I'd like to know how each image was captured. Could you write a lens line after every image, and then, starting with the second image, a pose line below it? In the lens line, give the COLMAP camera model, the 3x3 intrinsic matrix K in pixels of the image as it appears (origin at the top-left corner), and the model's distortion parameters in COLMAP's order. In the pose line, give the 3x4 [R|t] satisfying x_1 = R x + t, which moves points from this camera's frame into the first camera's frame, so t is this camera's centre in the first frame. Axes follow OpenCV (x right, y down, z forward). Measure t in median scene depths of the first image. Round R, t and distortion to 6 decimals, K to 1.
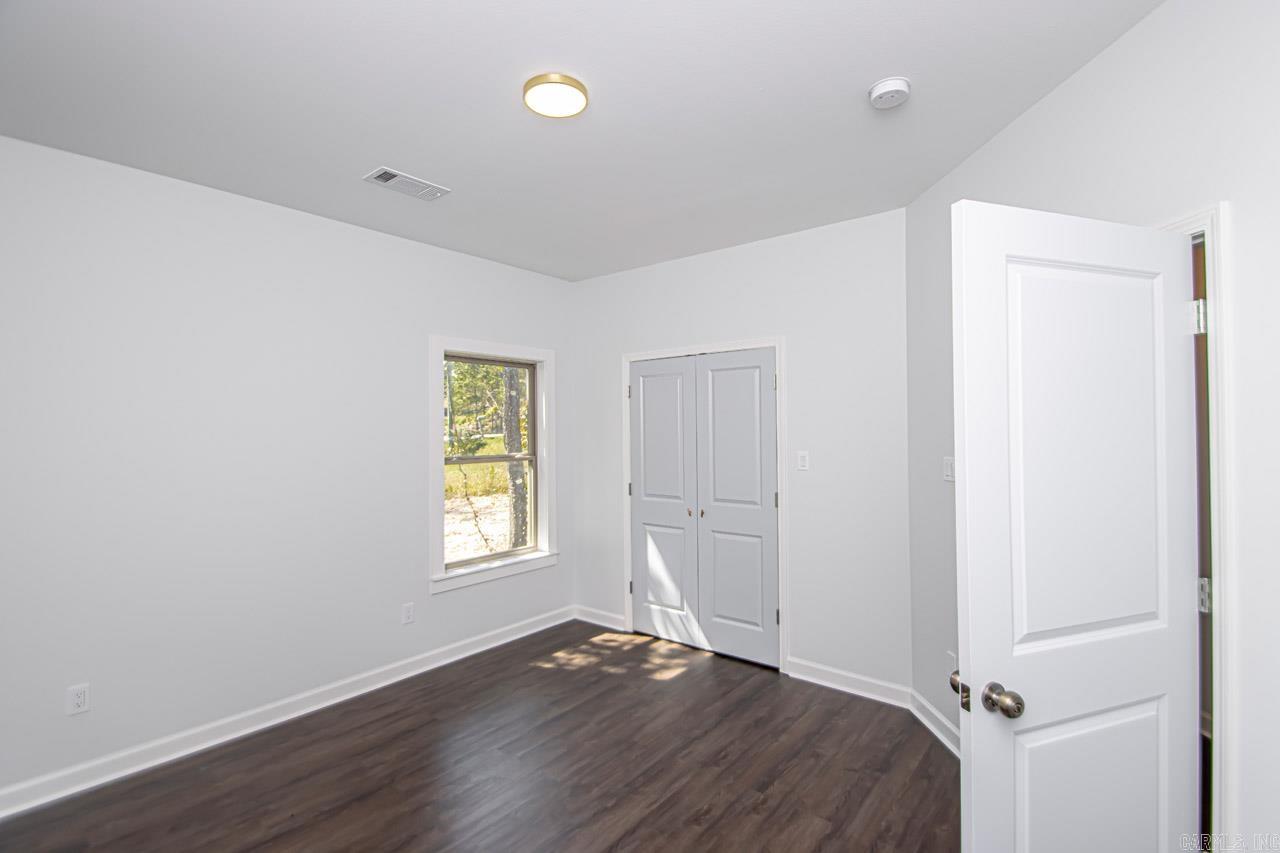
lens RADIAL K [[596.5, 0, 650.7], [0, 596.5, 427.3], [0, 0, 1]] dist [0.030904, -0.022752]
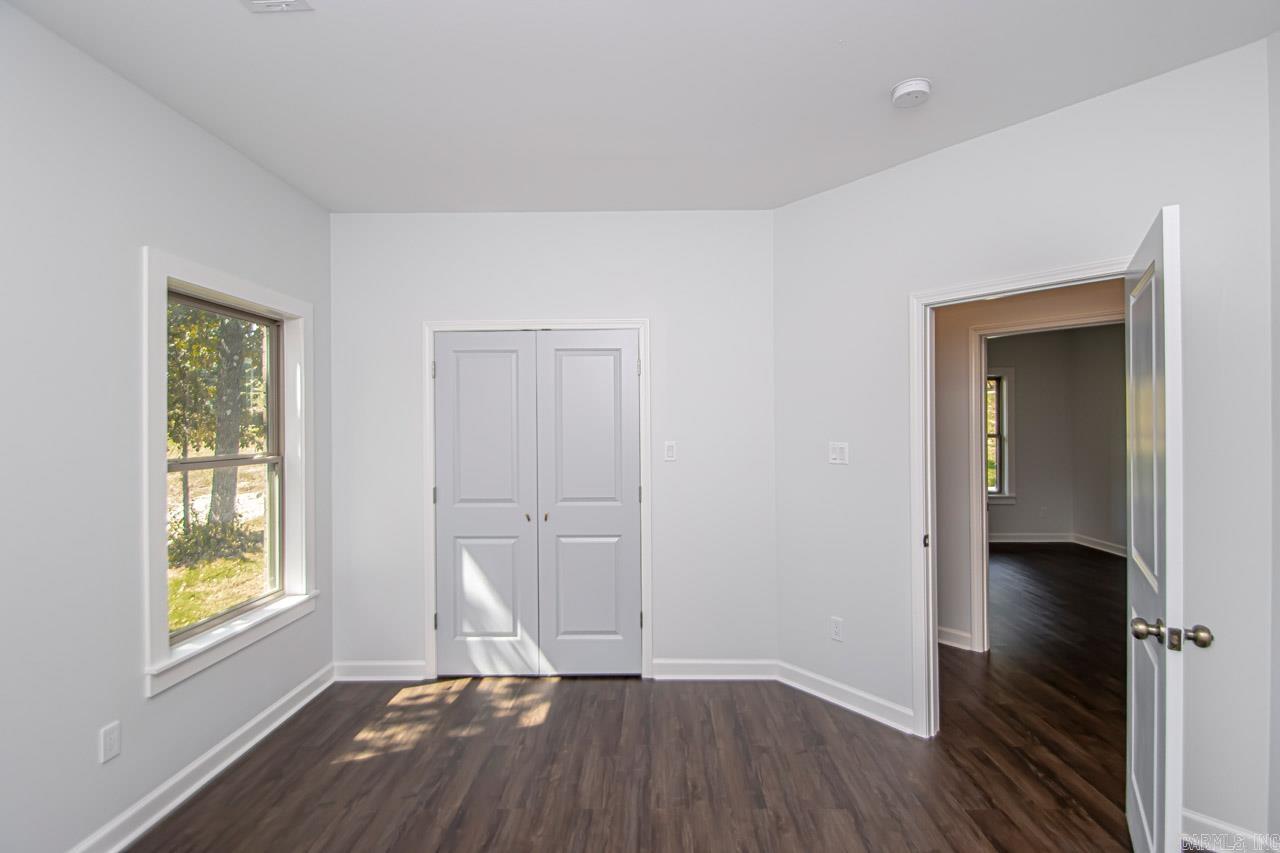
lens RADIAL K [[596.5, 0, 650.7], [0, 596.5, 427.3], [0, 0, 1]] dist [0.030904, -0.022752]
pose [[0.789178, 0.001164, 0.614164, -0.325297], [-0.004308, 0.999984, 0.003640, 0.012821], [-0.614150, -0.005518, 0.789170, 0.238881]]
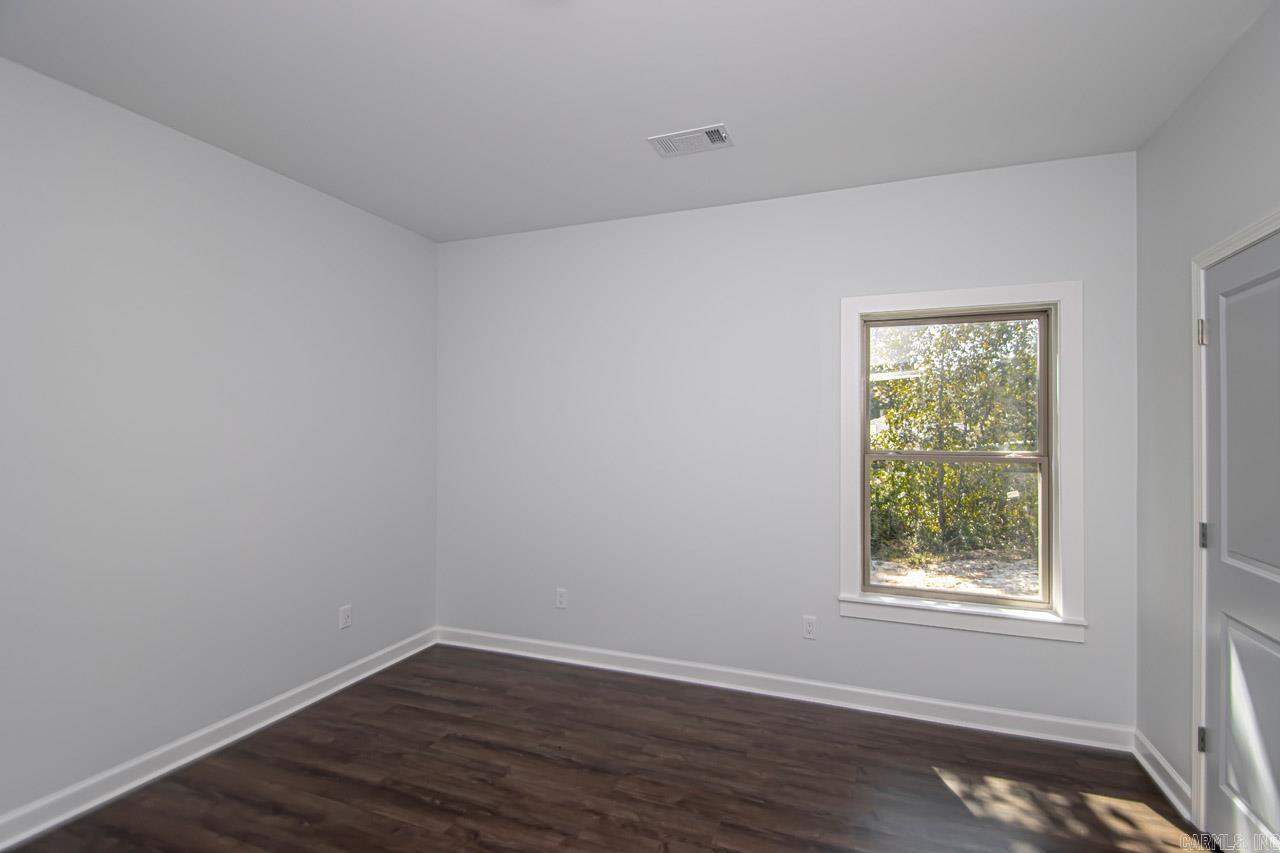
lens RADIAL K [[596.5, 0, 650.7], [0, 596.5, 427.3], [0, 0, 1]] dist [0.030904, -0.022752]
pose [[0.304414, 0.003132, -0.952535, 0.323003], [-0.002232, 0.999994, 0.002575, 0.019008], [0.952537, 0.001342, 0.304419, 0.483584]]
